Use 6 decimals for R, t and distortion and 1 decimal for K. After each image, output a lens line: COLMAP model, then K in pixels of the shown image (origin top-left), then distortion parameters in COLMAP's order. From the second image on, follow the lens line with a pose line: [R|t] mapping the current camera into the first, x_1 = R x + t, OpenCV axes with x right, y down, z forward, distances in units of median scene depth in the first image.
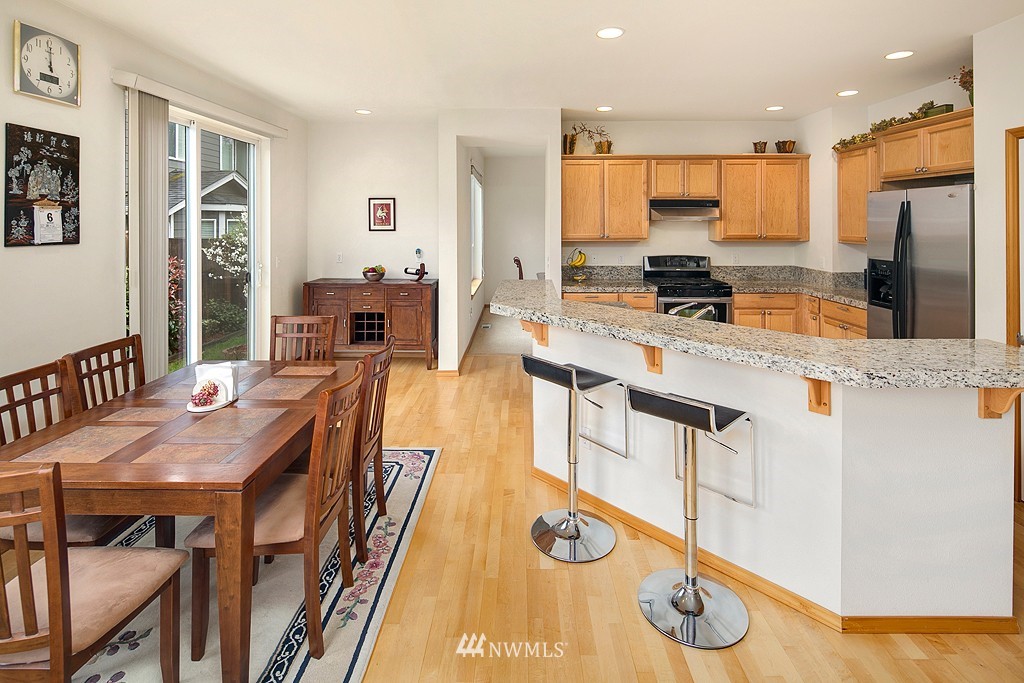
lens RADIAL K [[498.7, 0, 512.3], [0, 498.7, 221.7], [0, 0, 1]] dist [-0.000935, -0.000781]
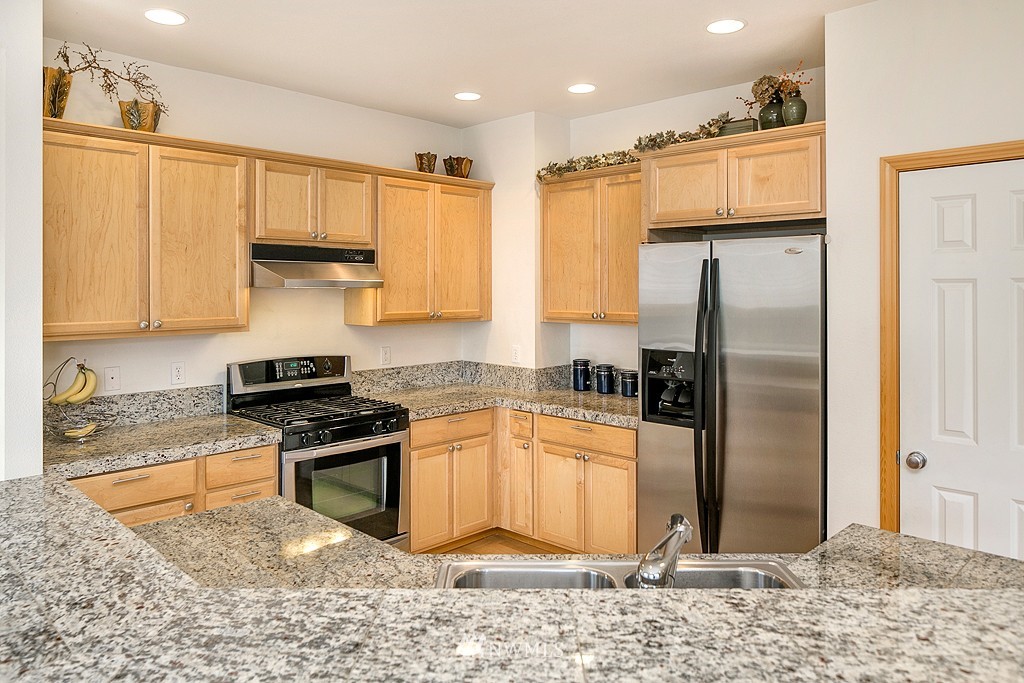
lens RADIAL K [[710.3, 0, 510.5], [0, 710.3, 287.5], [0, 0, 1]] dist [-0.002566, -0.002358]
pose [[0.689533, 0.000183, 0.724255, -0.045123], [0.000489, 1.000000, -0.000719, -0.002400], [-0.724255, 0.000850, 0.689532, 0.409275]]
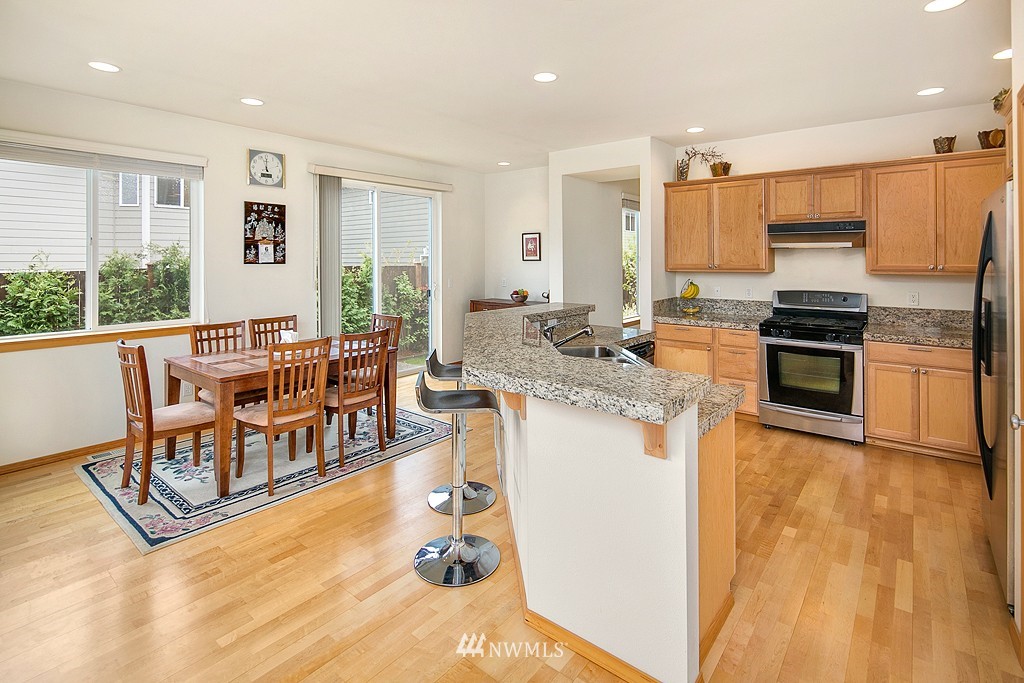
lens RADIAL K [[495.6, 0, 513.6], [0, 495.6, 259.1], [0, 0, 1]] dist [-0.002315, -0.000475]
pose [[0.784054, -0.001480, -0.620691, 0.521448], [0.002015, 0.999998, 0.000160, 0.016588], [0.620690, -0.001376, 0.784055, 0.059483]]
